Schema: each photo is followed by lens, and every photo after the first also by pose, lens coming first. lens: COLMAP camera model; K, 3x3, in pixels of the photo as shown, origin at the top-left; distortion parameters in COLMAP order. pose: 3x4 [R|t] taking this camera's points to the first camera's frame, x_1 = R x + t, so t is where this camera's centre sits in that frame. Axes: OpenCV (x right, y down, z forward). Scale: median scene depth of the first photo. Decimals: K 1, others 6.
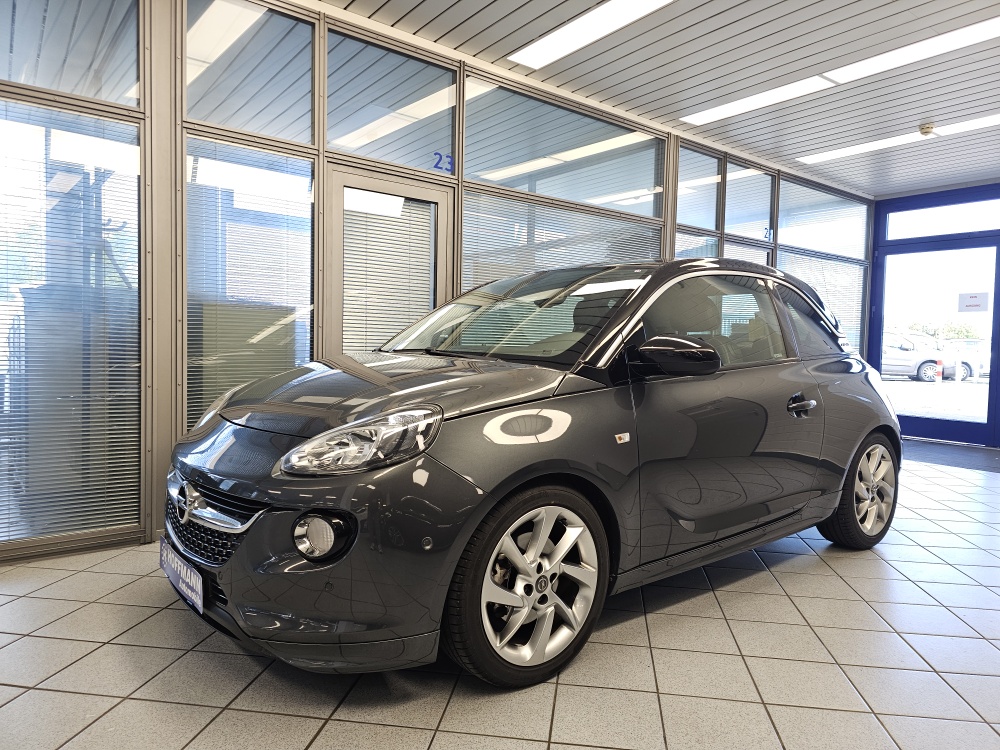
lens RADIAL K [[668.5, 0, 503.1], [0, 668.5, 370.6], [0, 0, 1]] dist [0.056480, -0.069558]
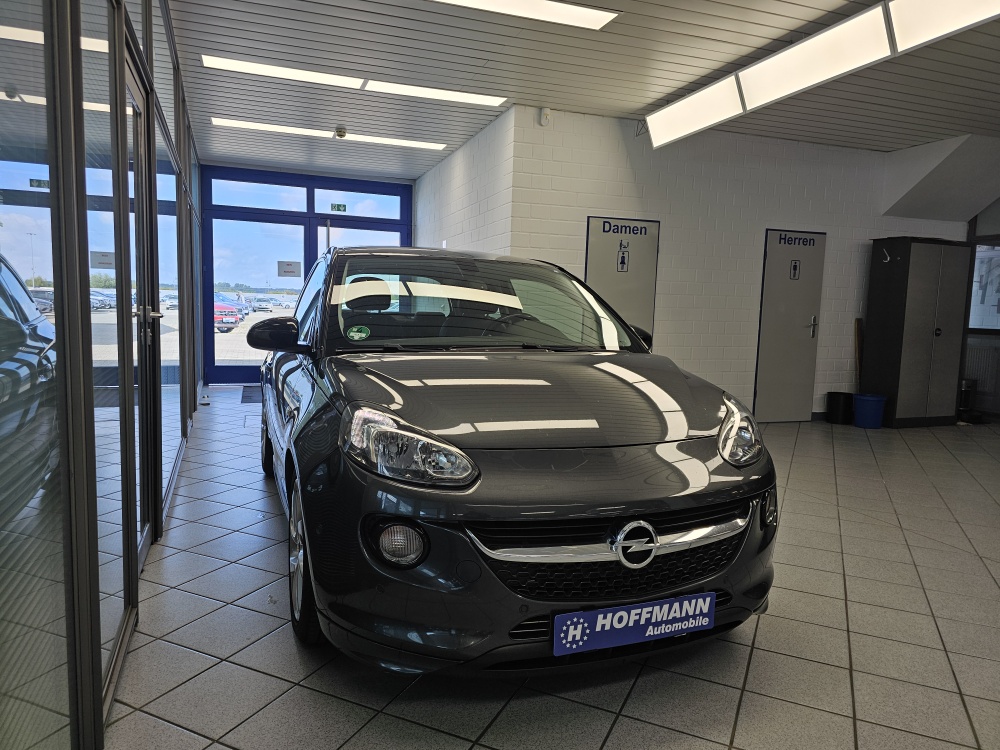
lens RADIAL K [[671.2, 0, 511.5], [0, 671.2, 374.8], [0, 0, 1]] dist [0.062021, -0.070744]
pose [[0.297904, -0.105501, 0.948748, -1.386122], [0.017707, 0.994314, 0.105007, -0.121235], [-0.954432, -0.014482, 0.298078, 0.931088]]
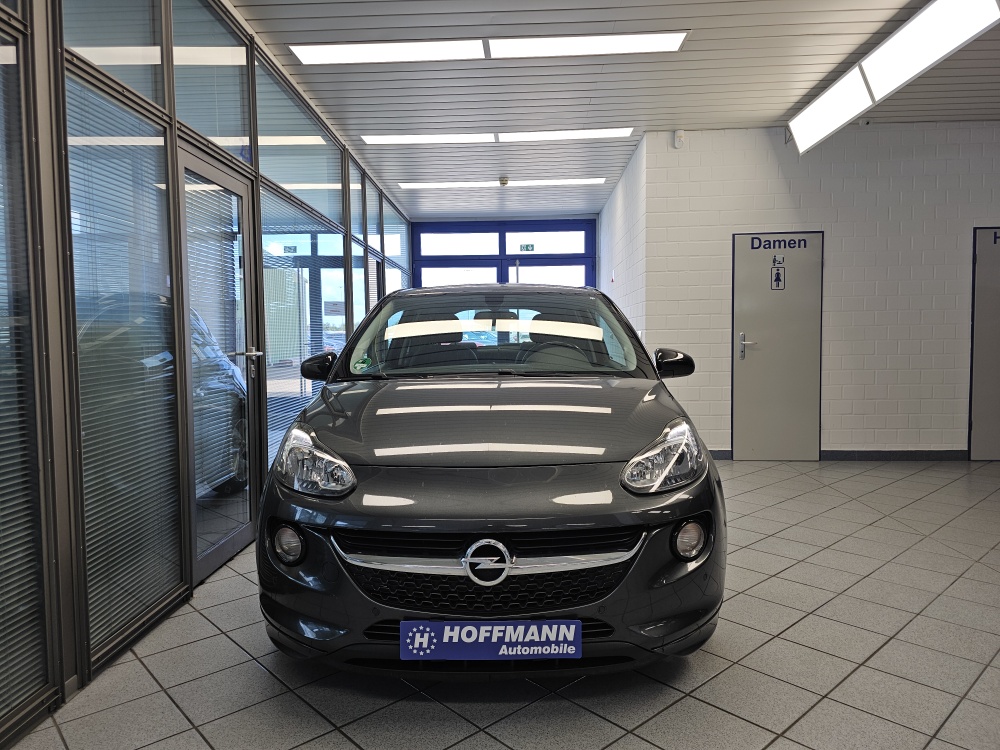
lens RADIAL K [[668.5, 0, 503.1], [0, 668.5, 370.6], [0, 0, 1]] dist [0.056480, -0.069558]
pose [[0.636435, -0.068285, 0.768301, -1.189741], [0.058467, 0.997479, 0.040221, -0.098374], [-0.769111, 0.019322, 0.638823, 0.438478]]
